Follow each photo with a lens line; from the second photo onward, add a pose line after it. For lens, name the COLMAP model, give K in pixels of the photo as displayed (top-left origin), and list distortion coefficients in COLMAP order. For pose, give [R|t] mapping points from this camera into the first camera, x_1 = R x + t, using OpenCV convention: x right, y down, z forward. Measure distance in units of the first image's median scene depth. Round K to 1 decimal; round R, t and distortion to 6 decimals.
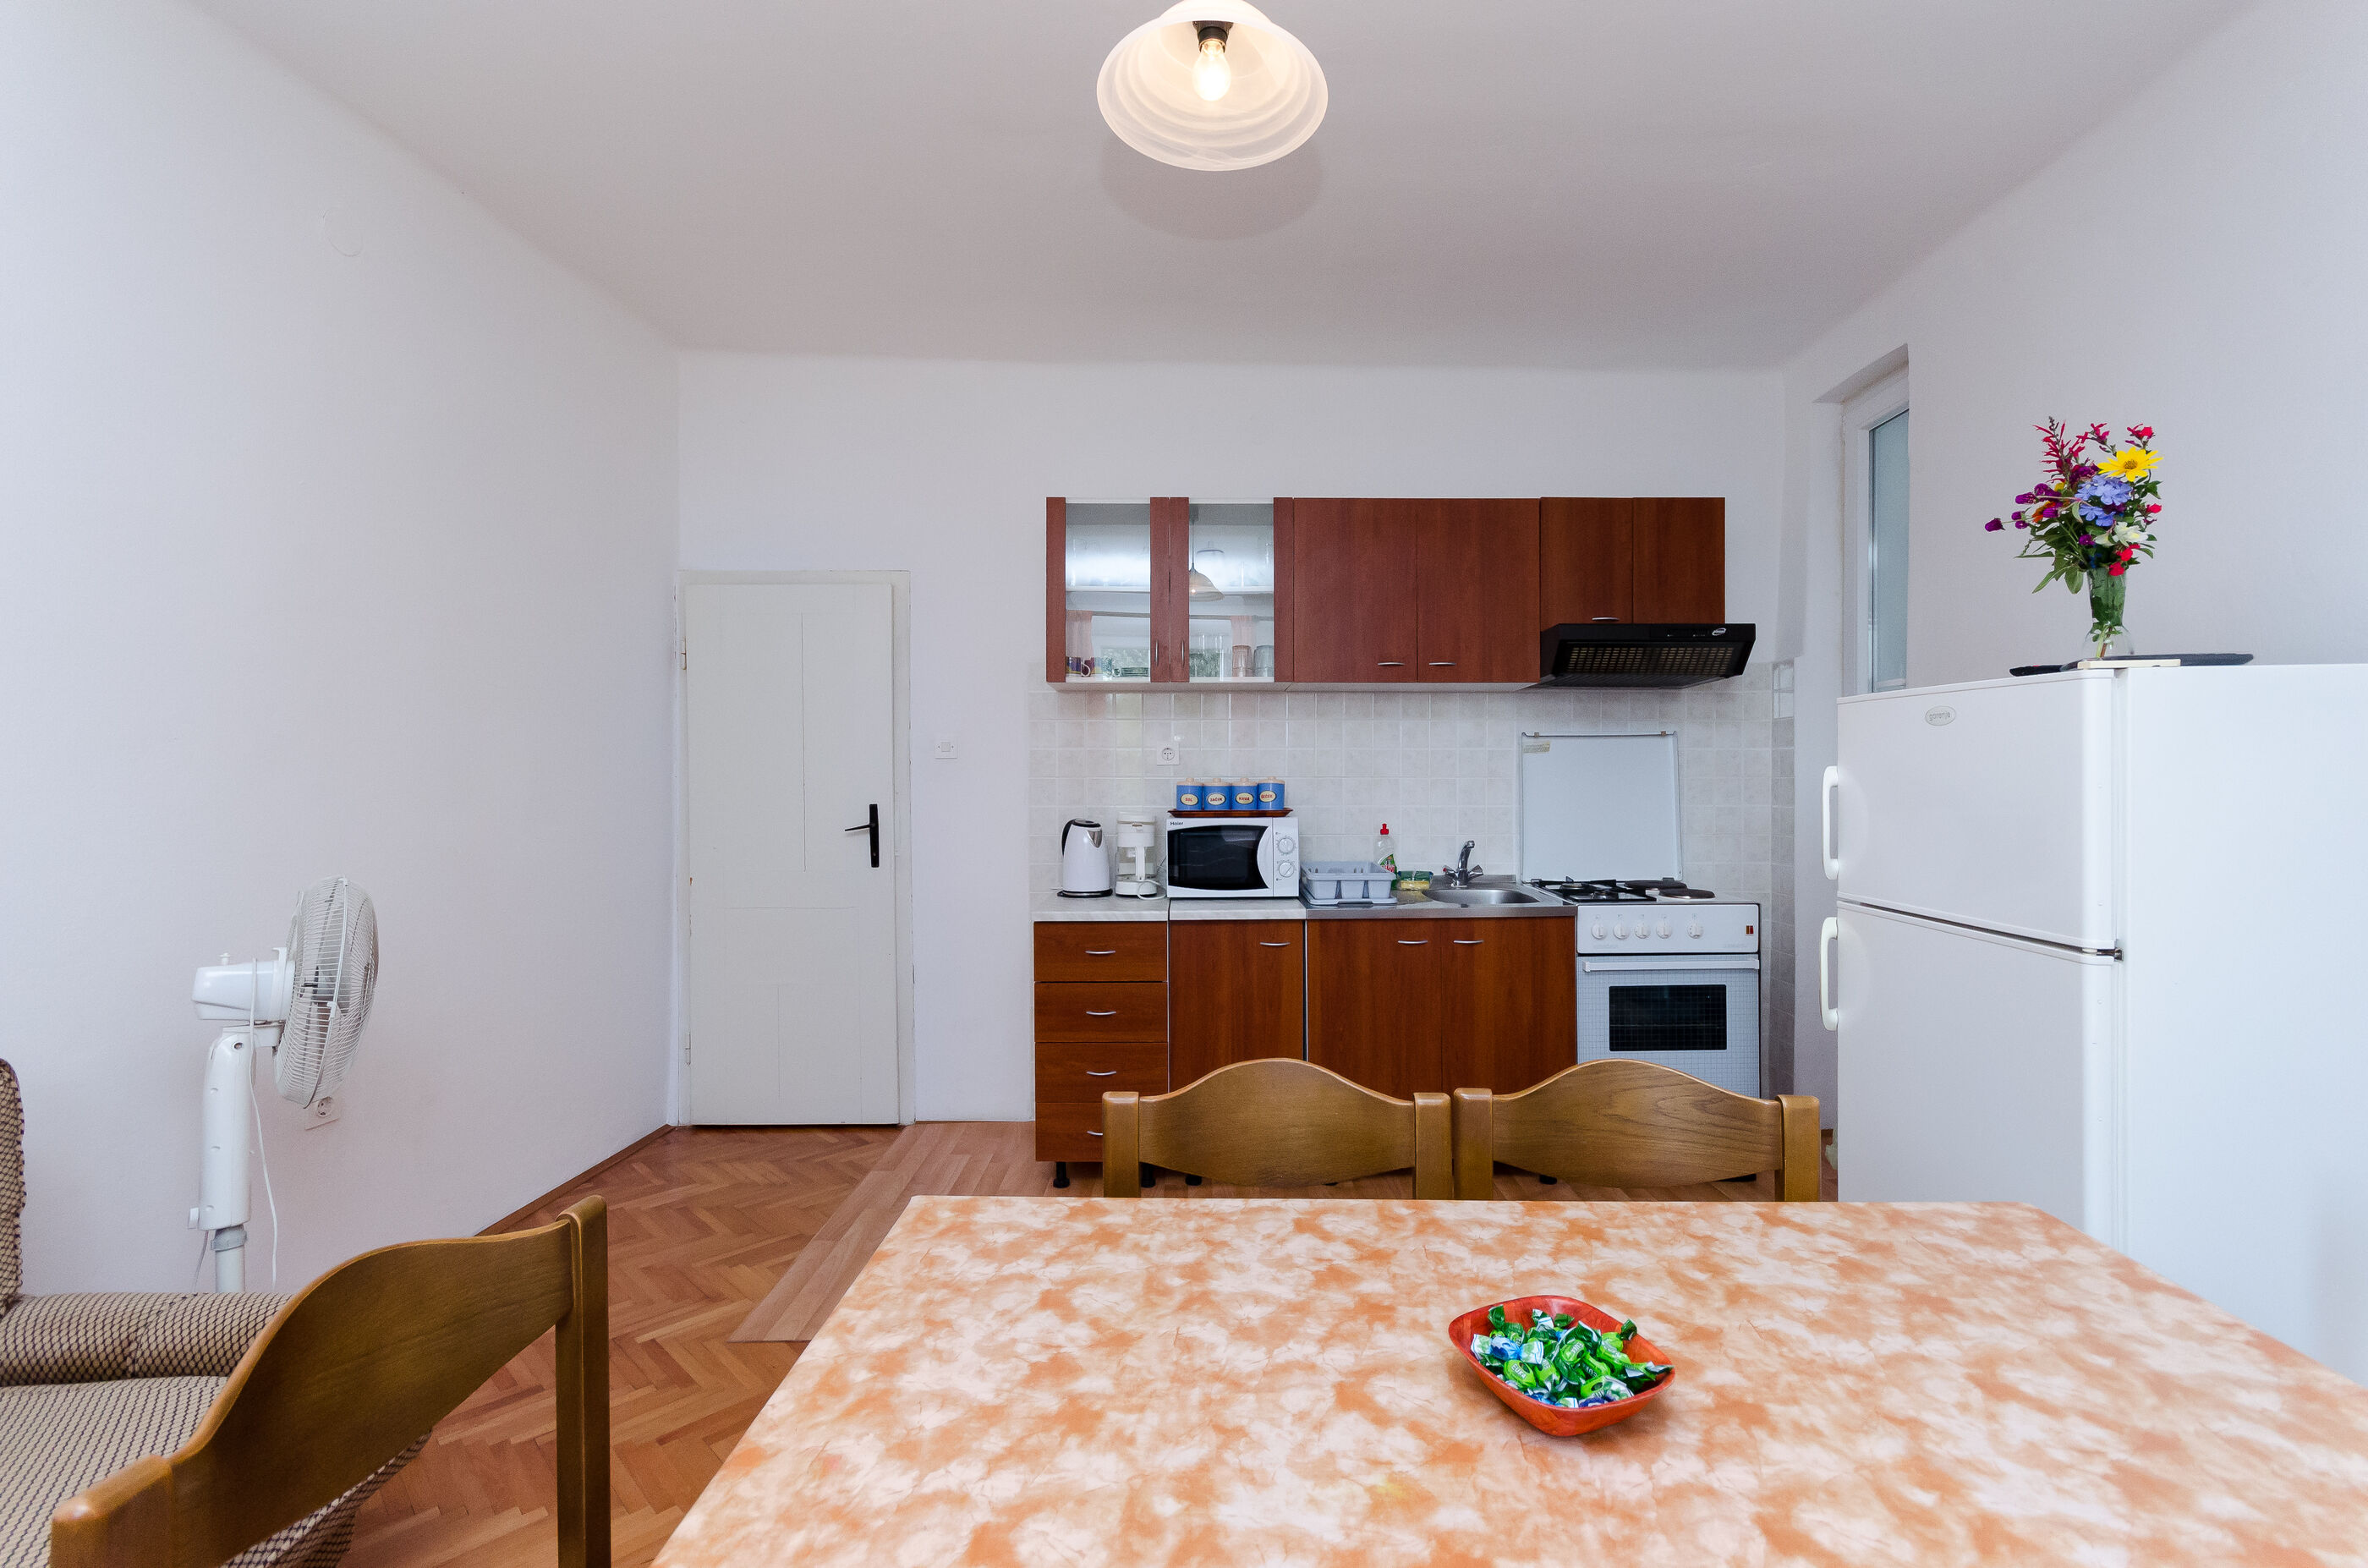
lens RADIAL K [[1081.3, 0, 1184.0], [0, 1081.3, 784.0], [0, 0, 1]] dist [0.001474, 0.000563]
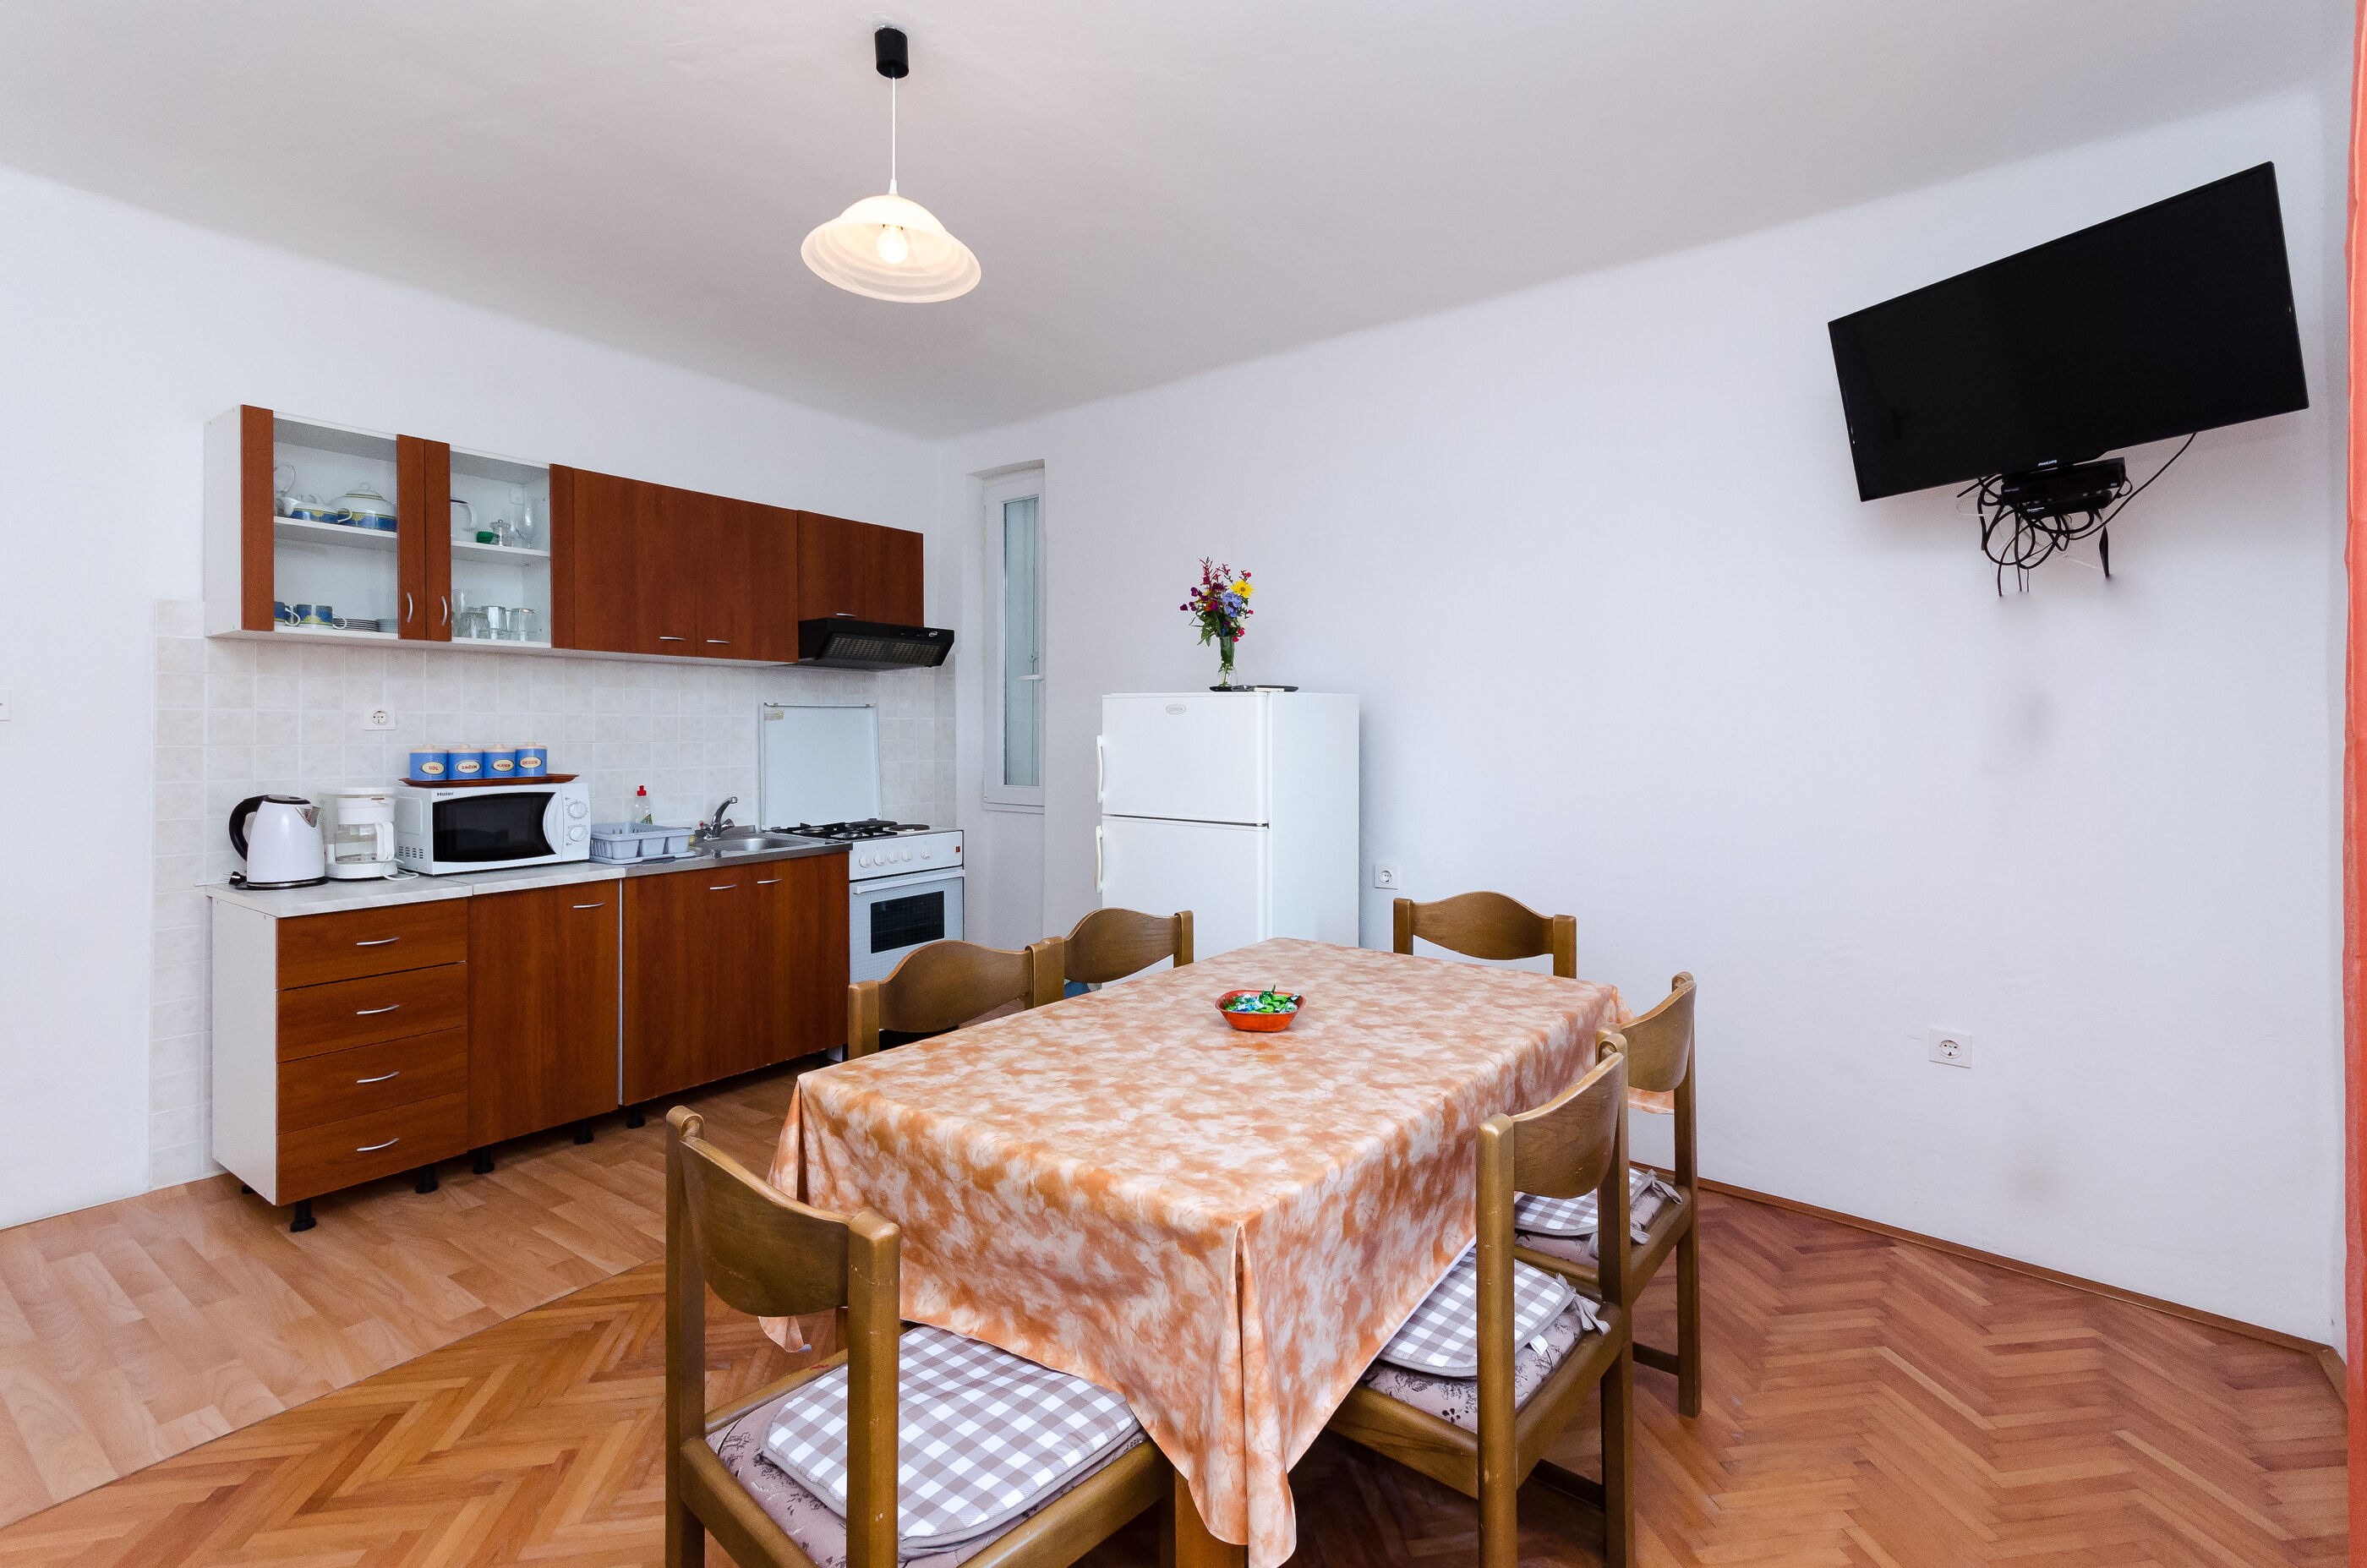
lens RADIAL K [[1030.0, 0, 1179.2], [0, 1030.0, 722.7], [0, 0, 1]] dist [0.000305, 0.000177]
pose [[0.613962, 0.006230, 0.789311, -0.322174], [0.008586, 0.999857, -0.014570, -0.006497], [-0.789289, 0.015722, 0.613820, -0.042518]]
